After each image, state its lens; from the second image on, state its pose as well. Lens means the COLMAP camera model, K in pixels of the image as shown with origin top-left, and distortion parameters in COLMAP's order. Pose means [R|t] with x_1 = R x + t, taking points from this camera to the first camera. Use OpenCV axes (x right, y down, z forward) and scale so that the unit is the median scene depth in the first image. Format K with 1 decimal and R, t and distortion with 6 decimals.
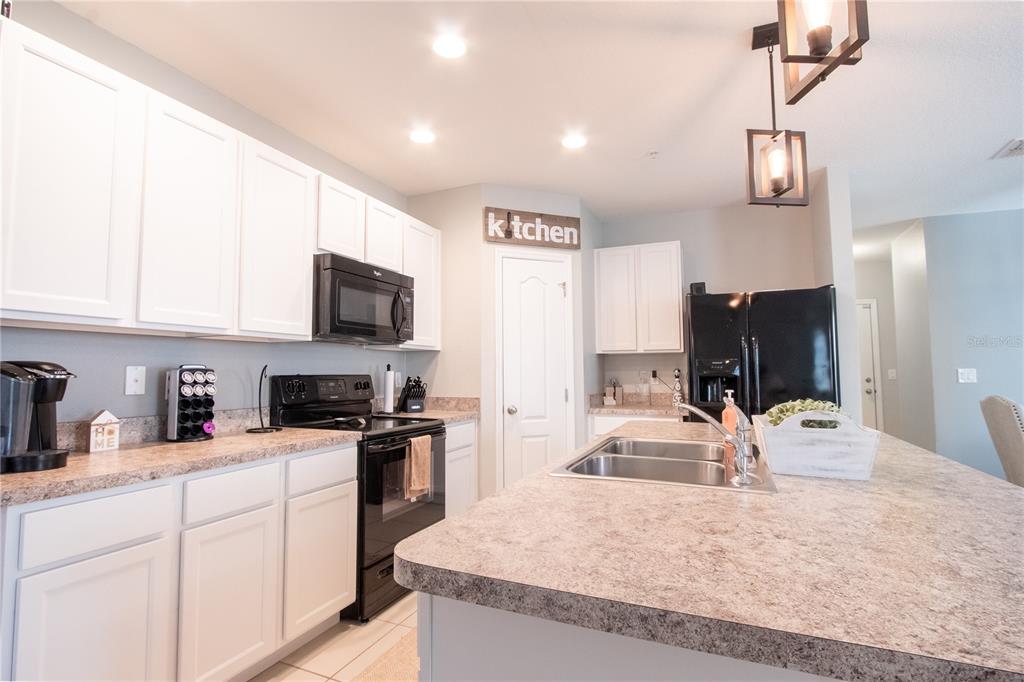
lens RADIAL K [[494.0, 0, 500.8], [0, 494.0, 340.1], [0, 0, 1]] dist [-0.001924, 0.000177]
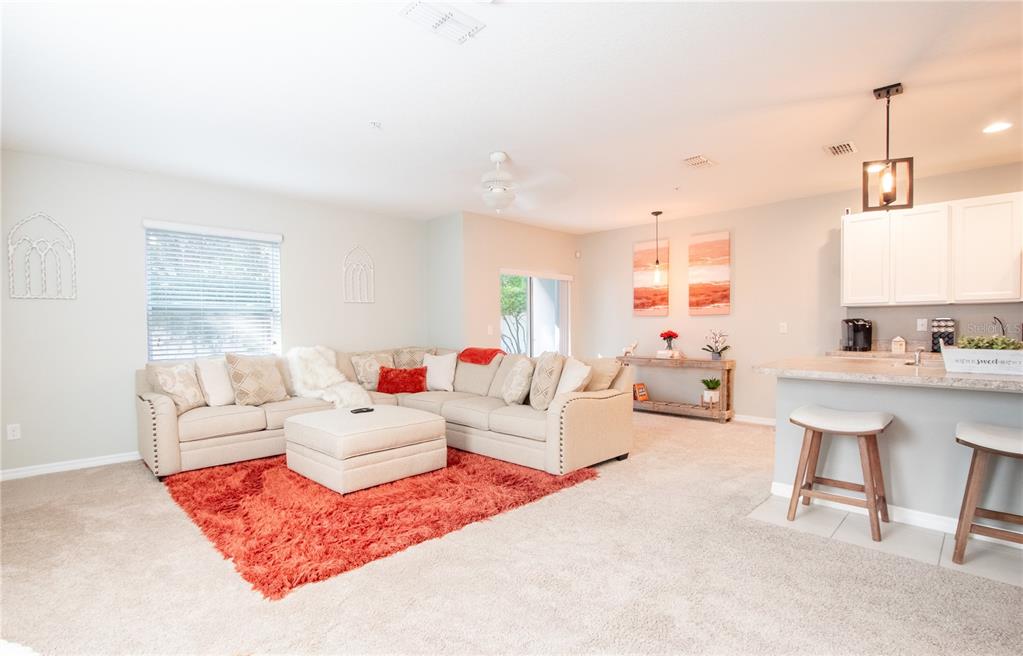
lens RADIAL K [[493.3, 0, 507.4], [0, 493.3, 338.6], [0, 0, 1]] dist [-0.002214, -0.000186]
pose [[-0.359825, 0.031151, -0.932500, 1.227523], [0.071896, 0.997397, 0.005577, -0.005224], [0.930246, -0.065036, -0.361128, -0.005612]]
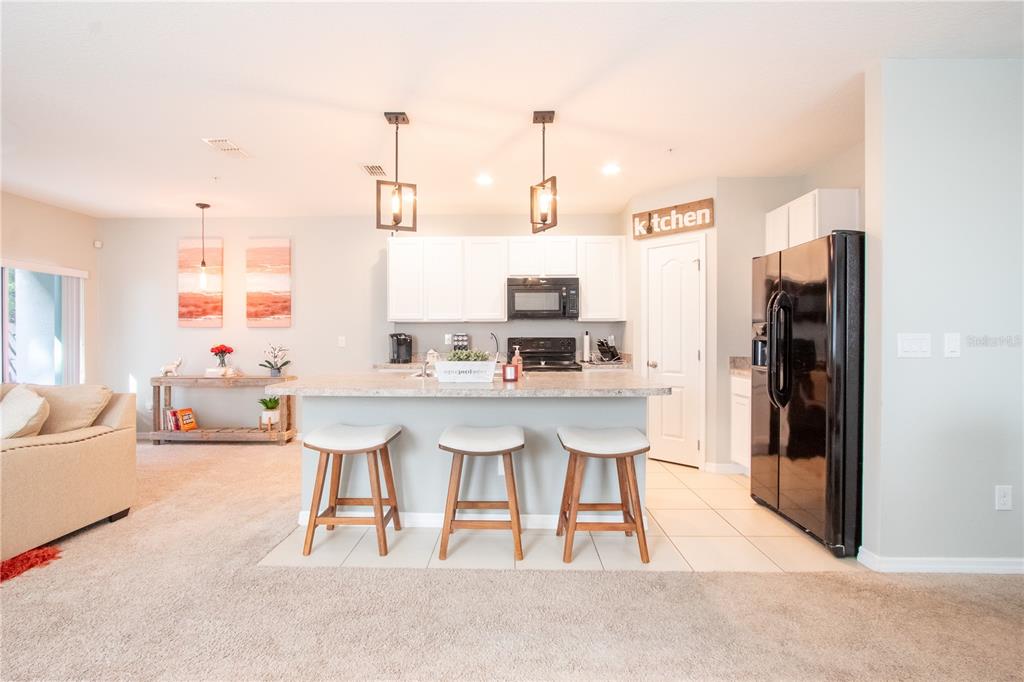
lens RADIAL K [[494.0, 0, 500.8], [0, 494.0, 340.1], [0, 0, 1]] dist [-0.001924, 0.000177]
pose [[0.368606, 0.009673, -0.929536, 1.098607], [0.062507, 0.997425, 0.035167, 0.003828], [0.927482, -0.071066, 0.367052, 0.138529]]
